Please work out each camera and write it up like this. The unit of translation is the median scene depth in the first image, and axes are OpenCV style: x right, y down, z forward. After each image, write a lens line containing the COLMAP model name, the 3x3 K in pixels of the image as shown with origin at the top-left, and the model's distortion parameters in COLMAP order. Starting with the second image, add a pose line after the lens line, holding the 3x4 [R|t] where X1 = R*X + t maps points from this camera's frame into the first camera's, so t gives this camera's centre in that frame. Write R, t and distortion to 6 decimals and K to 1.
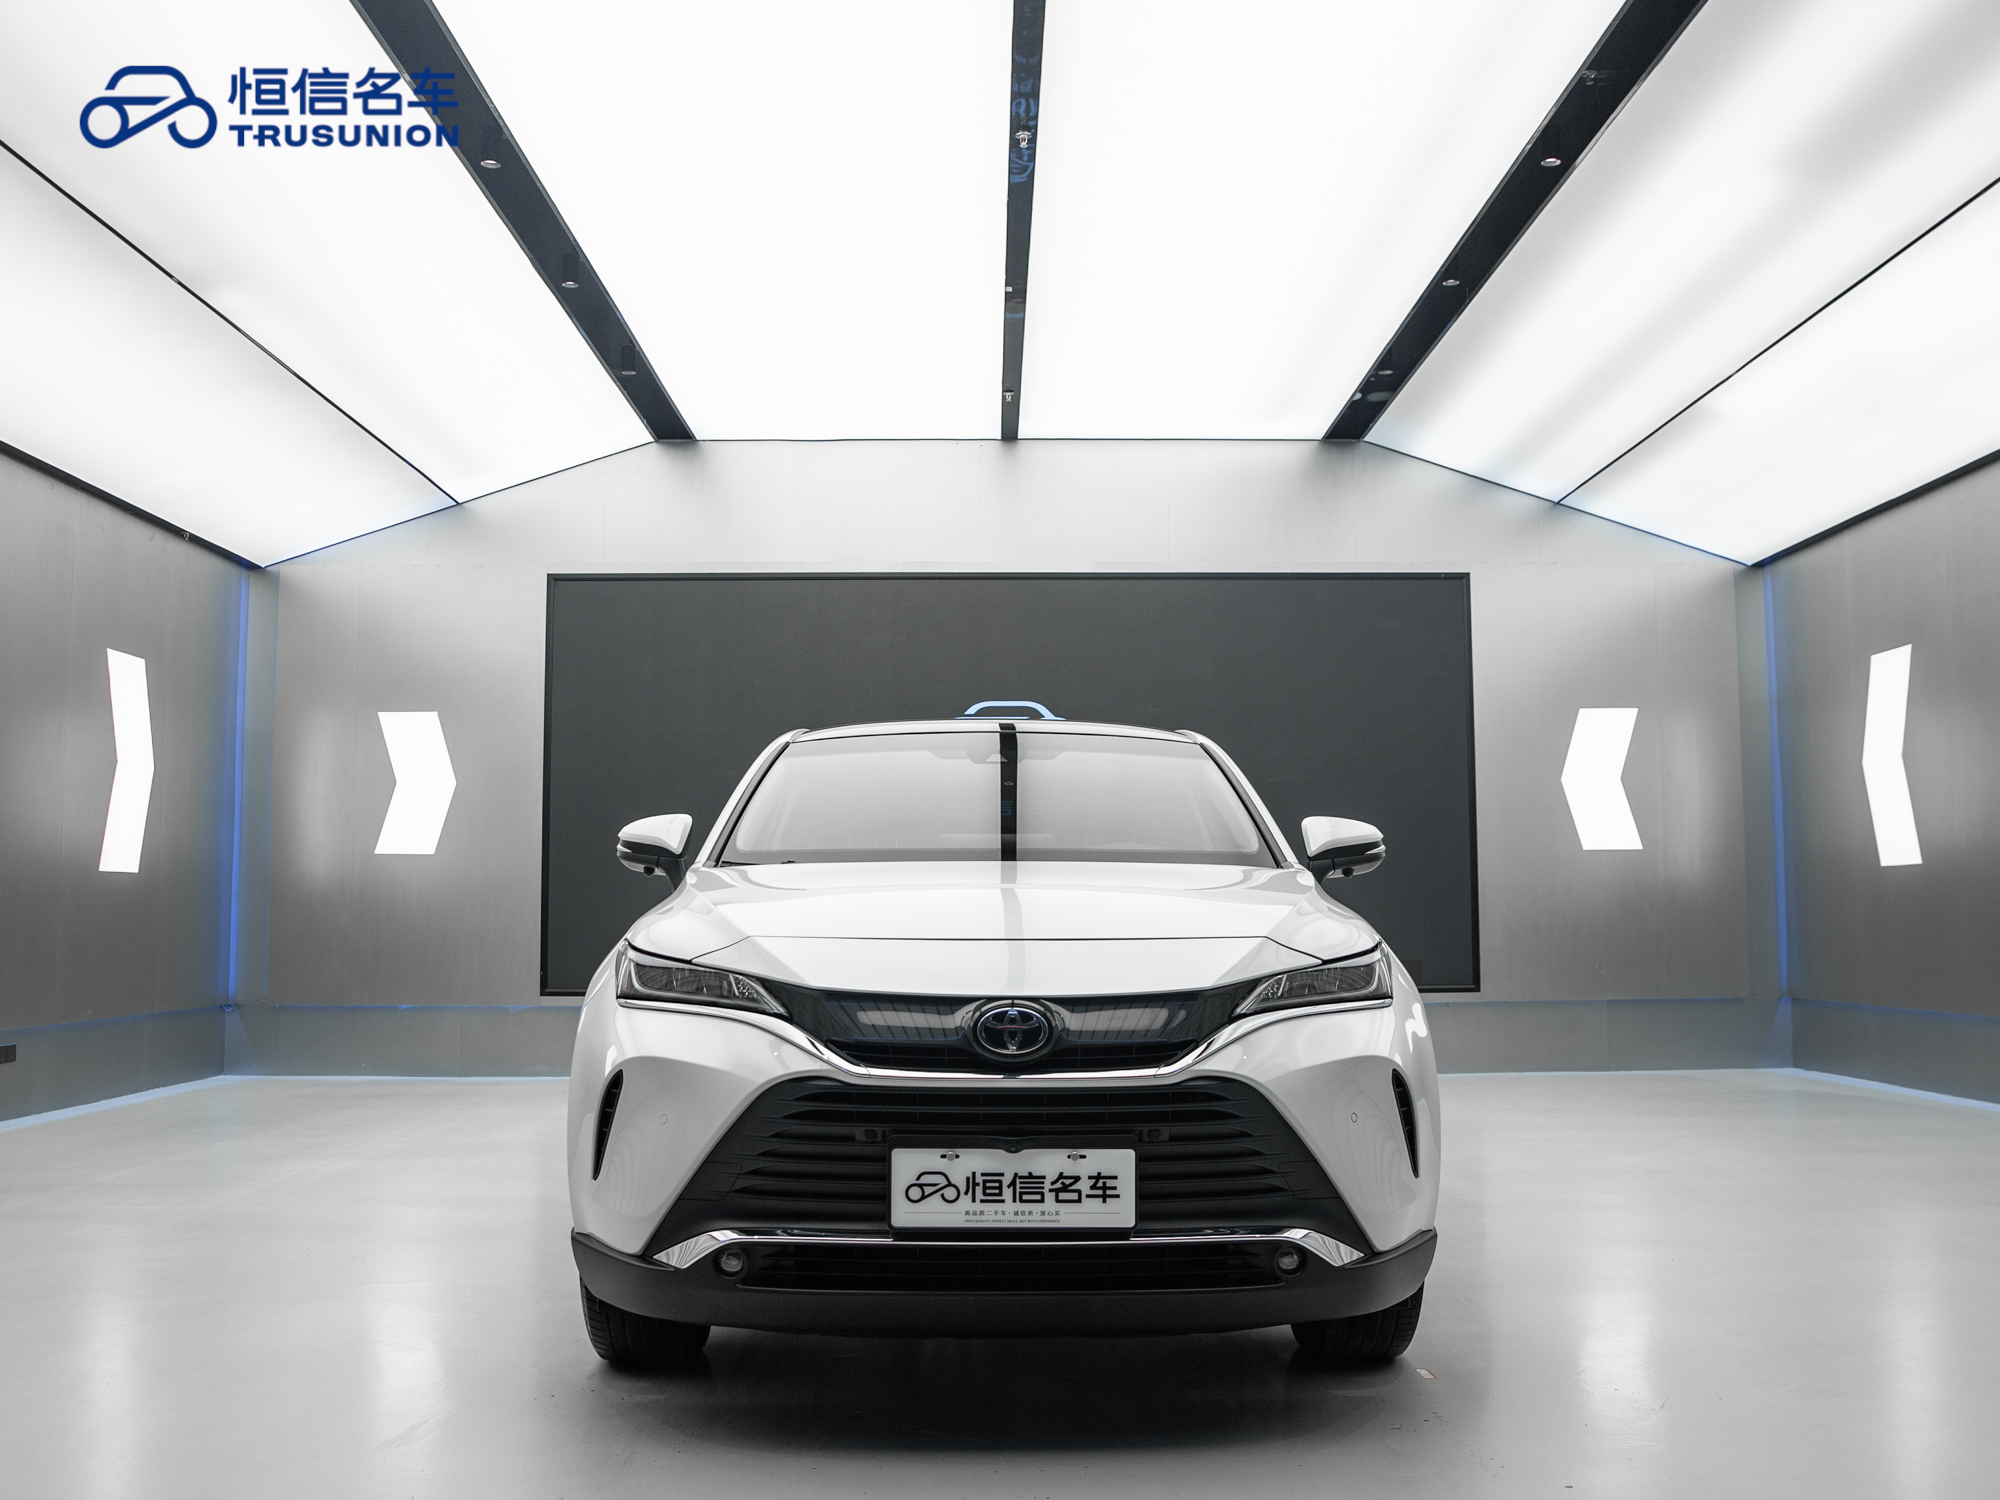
lens RADIAL K [[1859.3, 0, 996.0], [0, 1859.3, 766.4], [0, 0, 1]] dist [-0.082275, 0.000000]
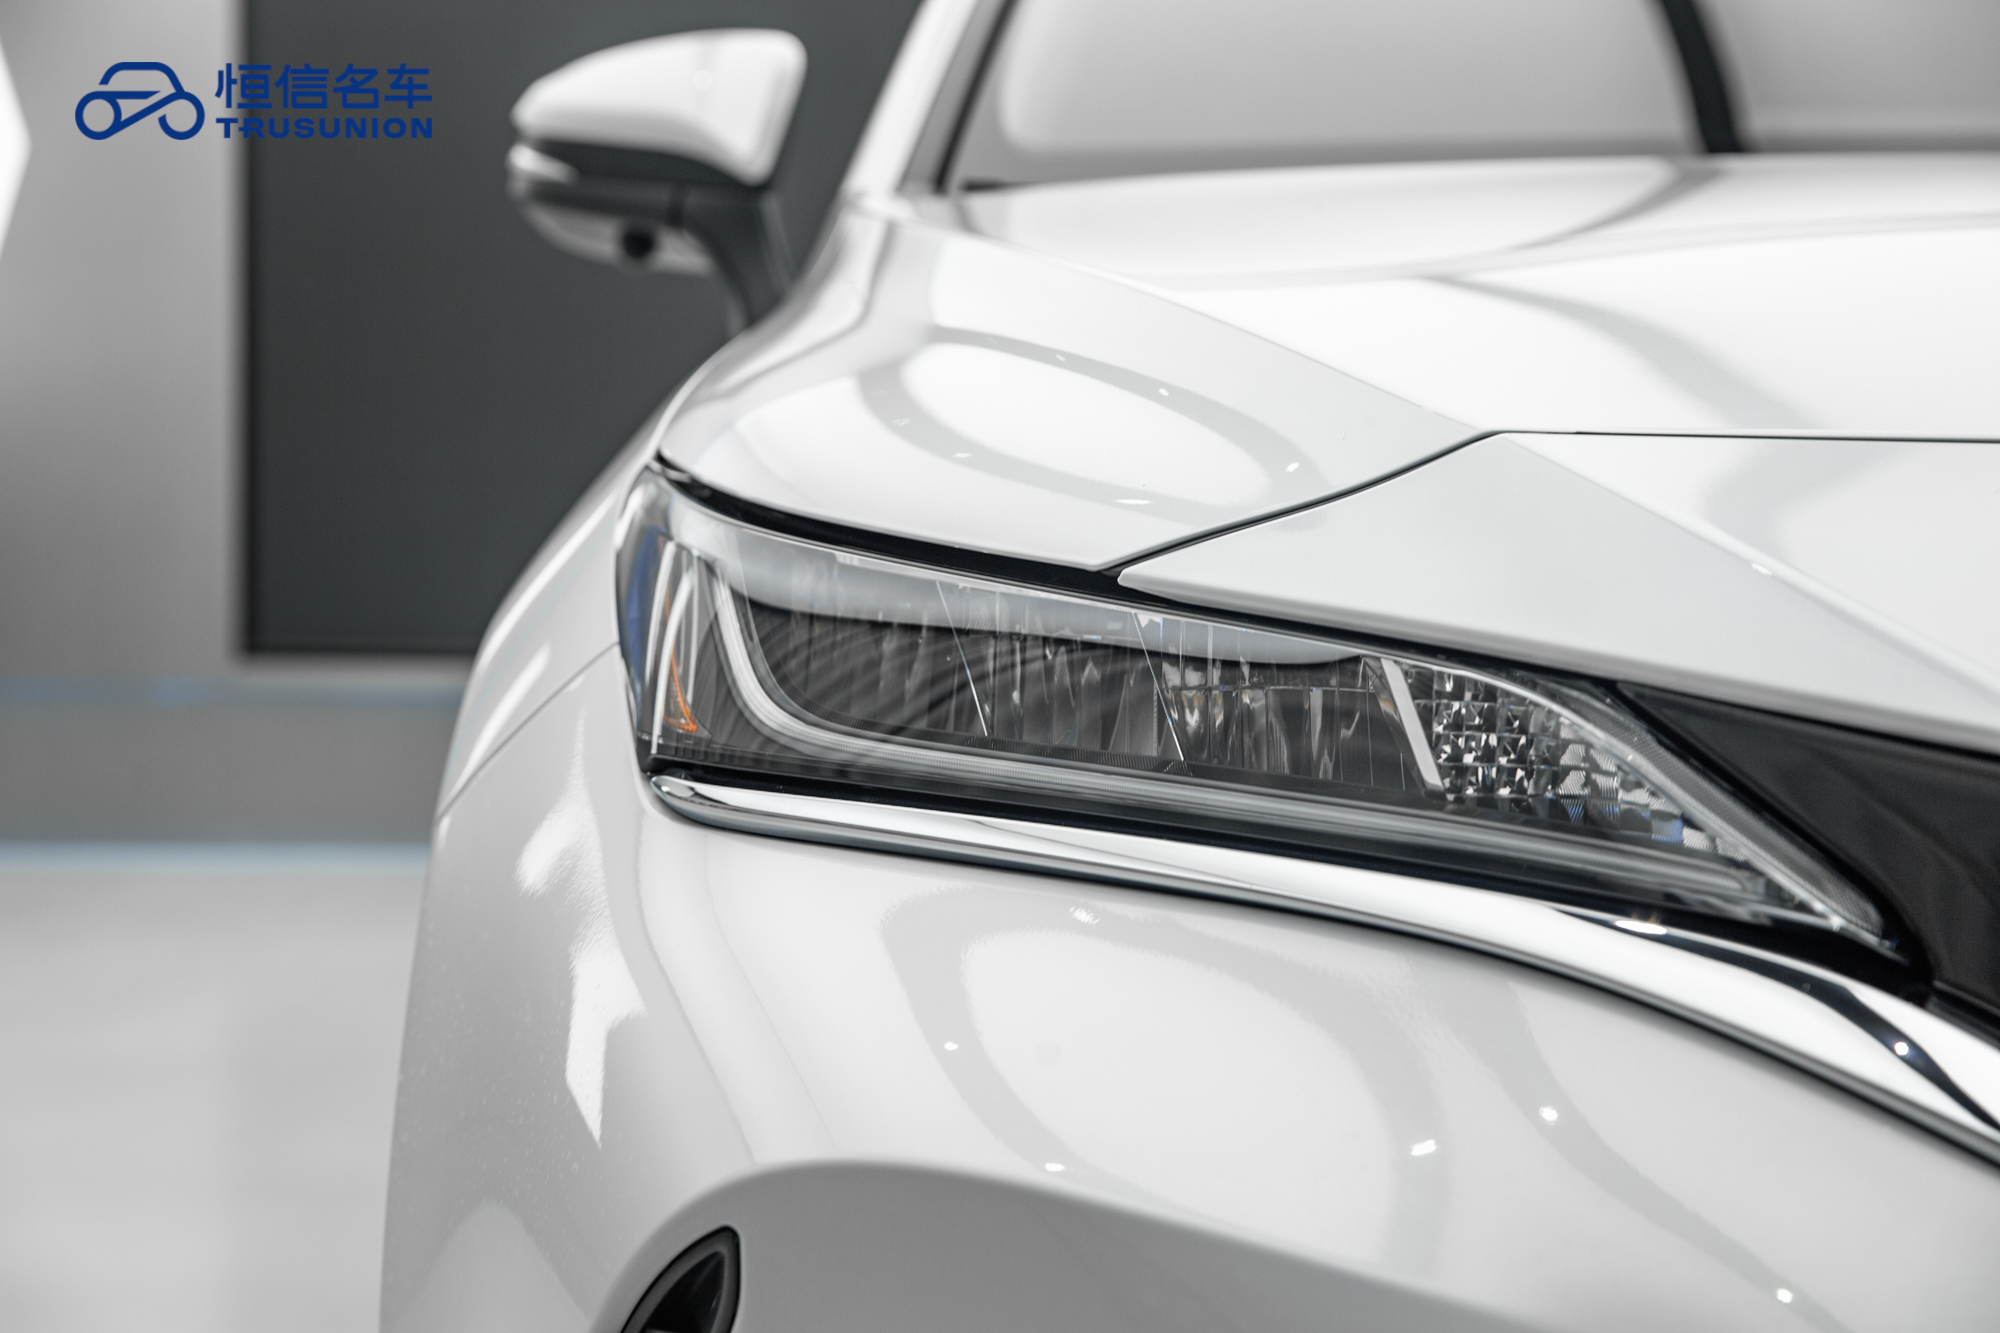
lens RADIAL K [[3764.4, 0, 998.0], [0, 3764.4, 675.1], [0, 0, 1]] dist [0.198848, 0.000000]
pose [[0.998957, 0.015010, -0.043116, -0.152662], [-0.009479, 0.992019, 0.125733, 0.067032], [0.044659, -0.125193, 0.991127, 0.623068]]
